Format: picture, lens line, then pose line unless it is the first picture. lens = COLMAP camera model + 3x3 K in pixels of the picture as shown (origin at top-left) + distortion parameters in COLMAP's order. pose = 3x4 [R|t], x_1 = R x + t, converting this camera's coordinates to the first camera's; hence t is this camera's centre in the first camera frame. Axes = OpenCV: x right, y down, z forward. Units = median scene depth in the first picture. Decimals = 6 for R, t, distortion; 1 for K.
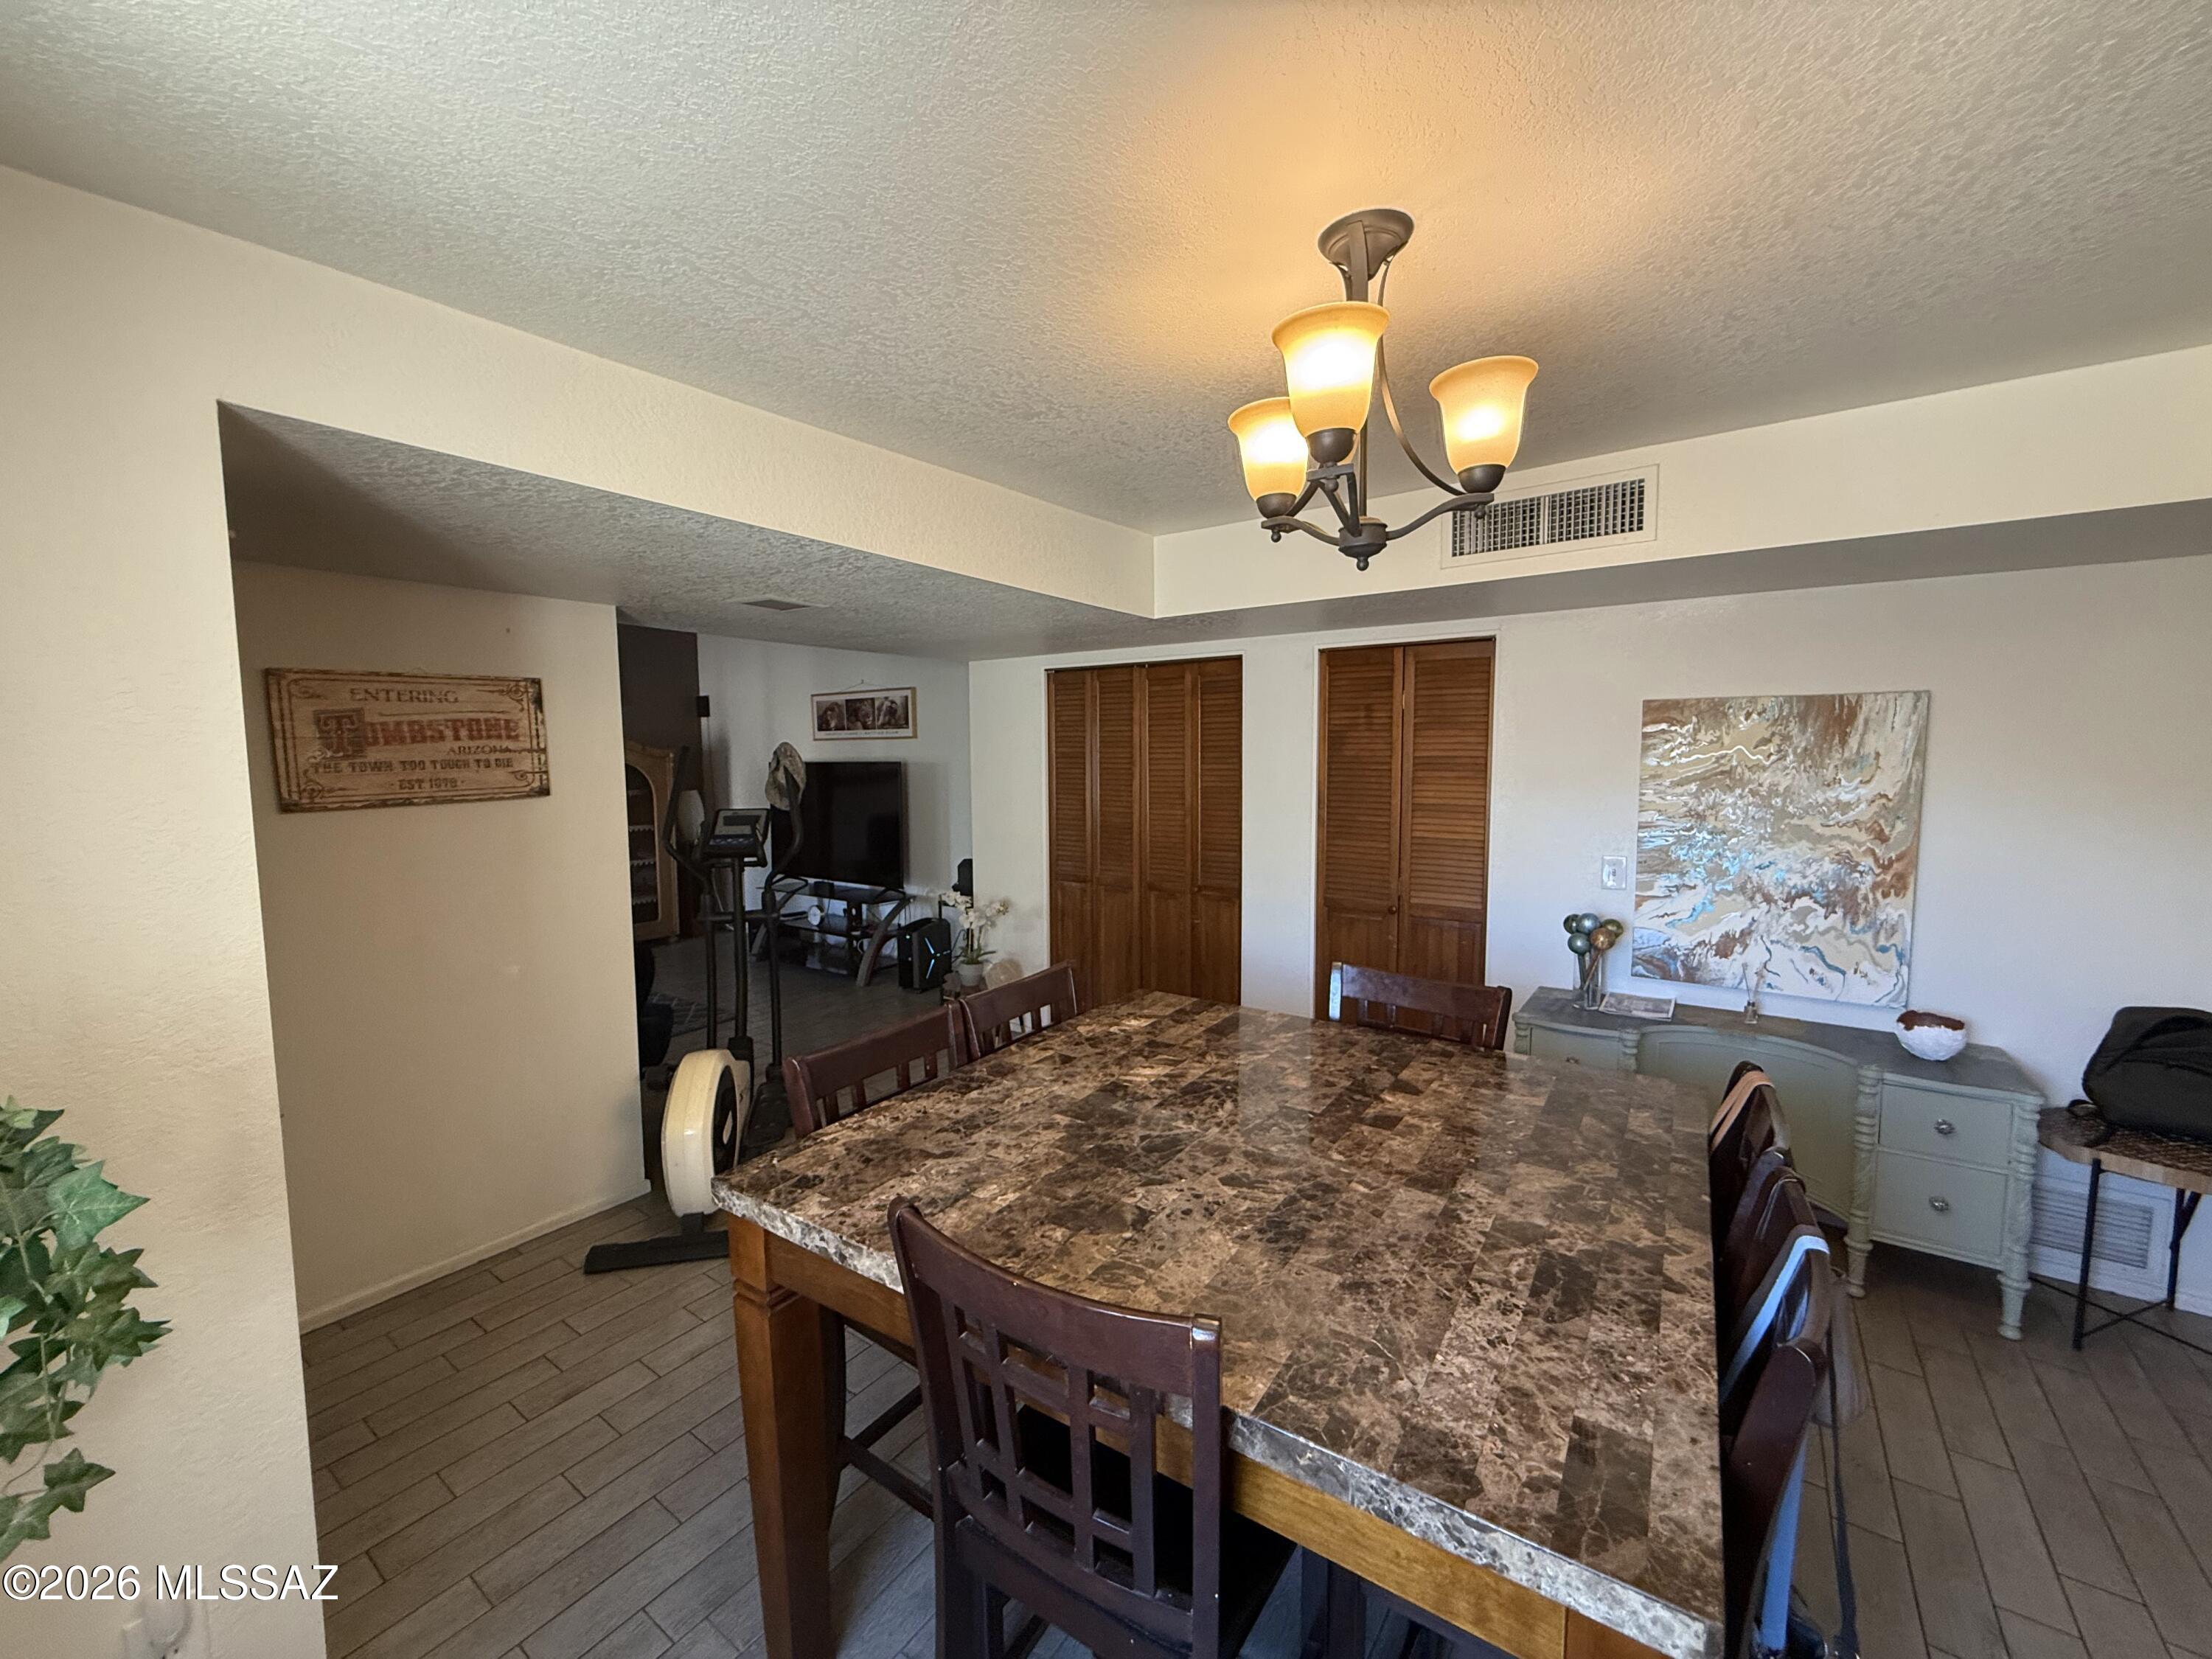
lens RADIAL K [[881.1, 0, 1110.5], [0, 881.1, 827.2], [0, 0, 1]] dist [0.000702, -0.001071]
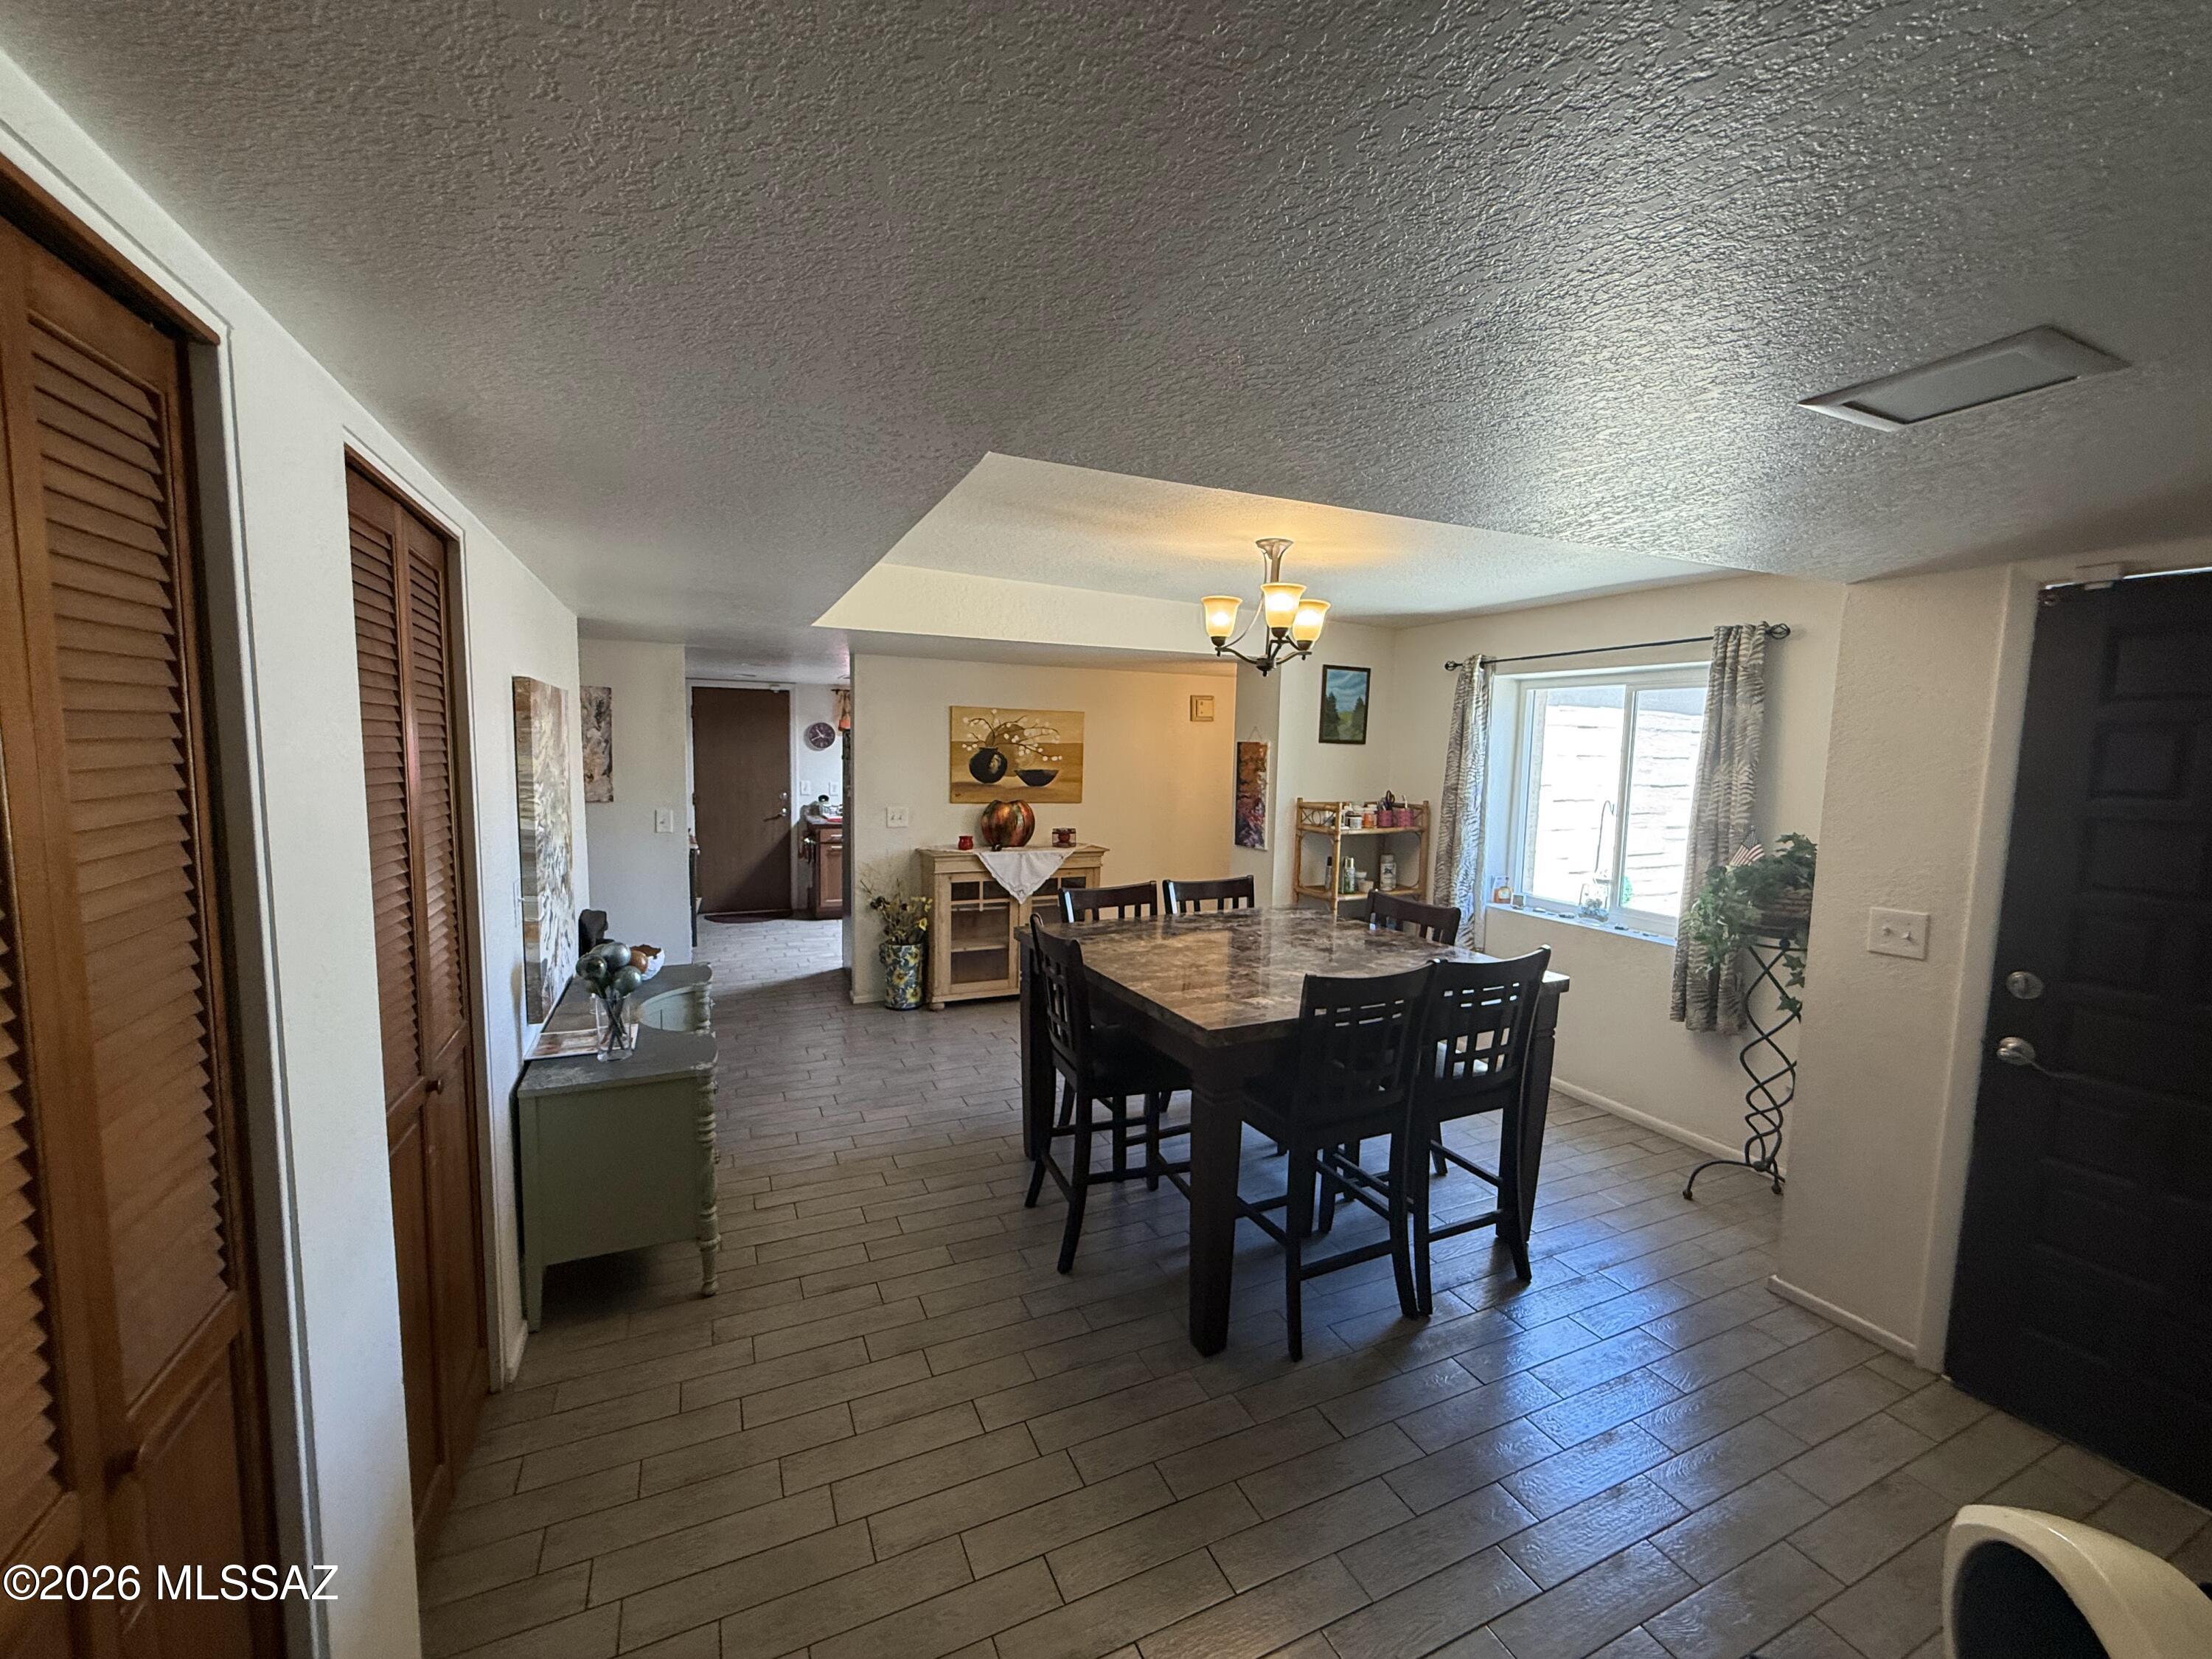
lens RADIAL K [[881.1, 0, 1102.0], [0, 881.1, 827.9], [0, 0, 1]] dist [0.000702, -0.001071]
pose [[-0.861769, -0.058734, 0.503889, -0.362701], [0.027662, 0.986357, 0.162279, -0.186042], [-0.506546, 0.153786, -0.848388, 2.152072]]
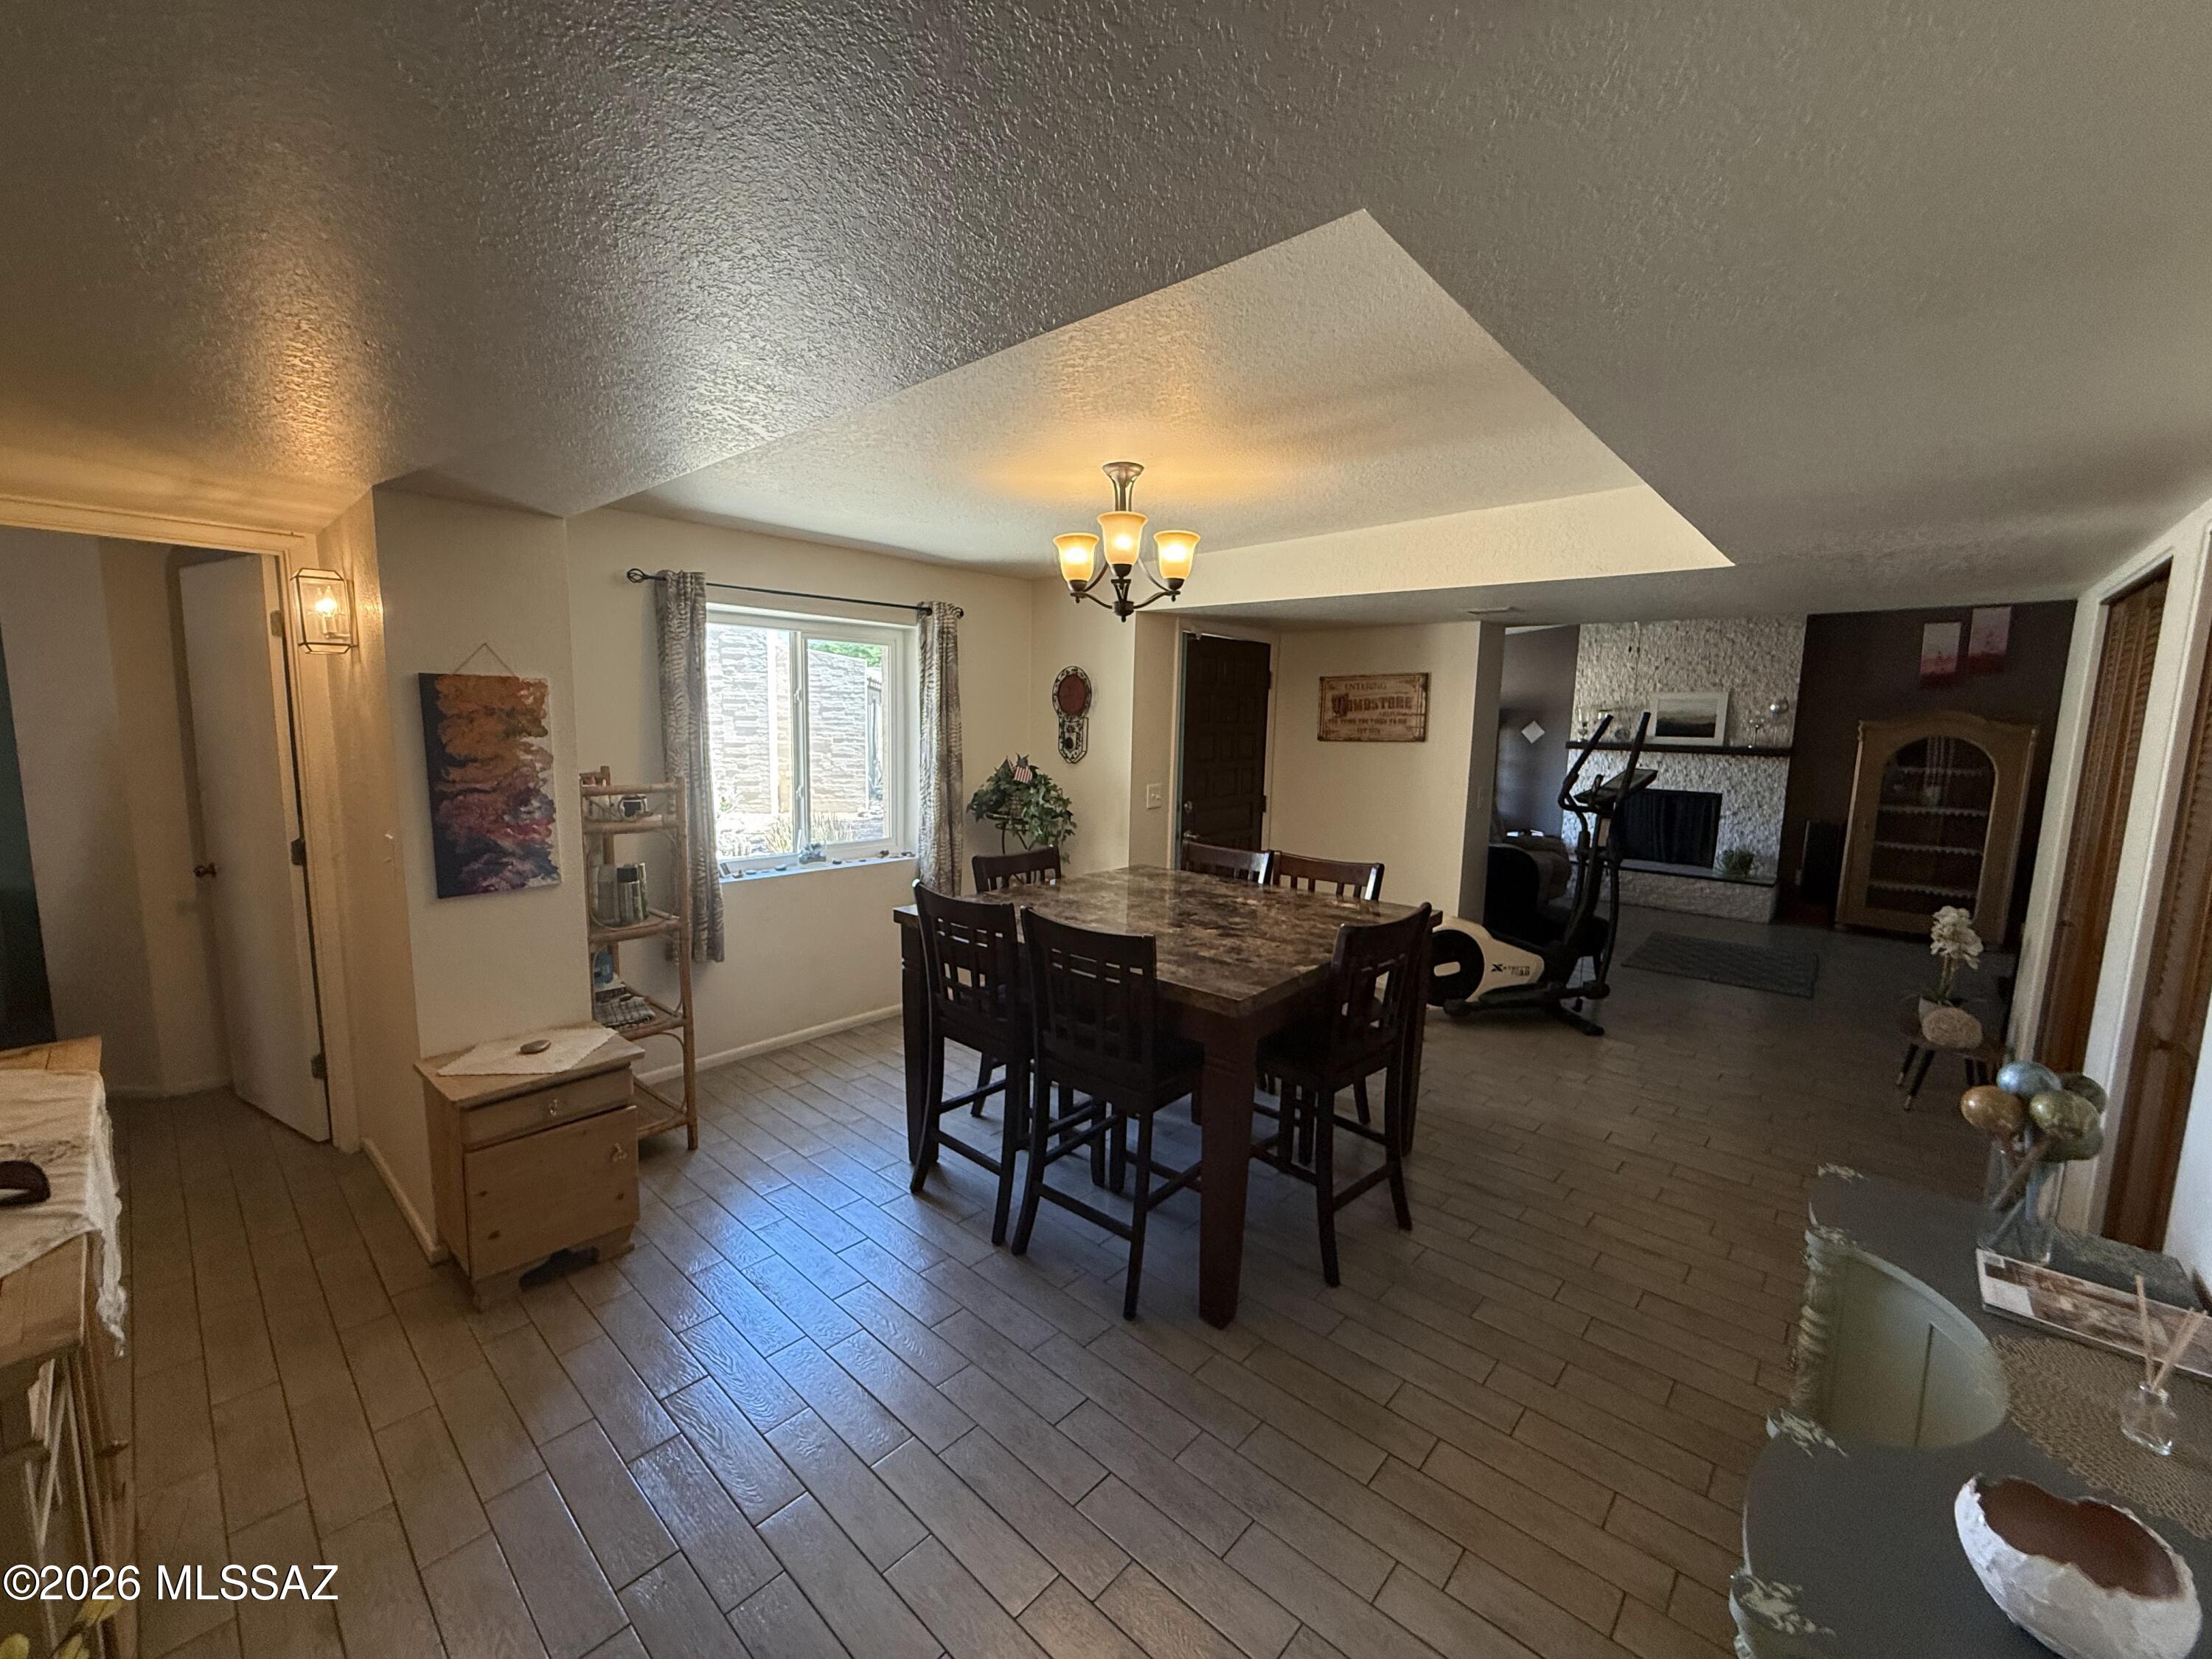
lens RADIAL K [[881.1, 0, 1096.8], [0, 881.1, 825.8], [0, 0, 1]] dist [0.000702, -0.001071]
pose [[-0.126383, 0.125942, -0.983954, 1.580000], [-0.103369, 0.984836, 0.139332, -0.064391], [0.986581, 0.119320, -0.111448, 0.801163]]
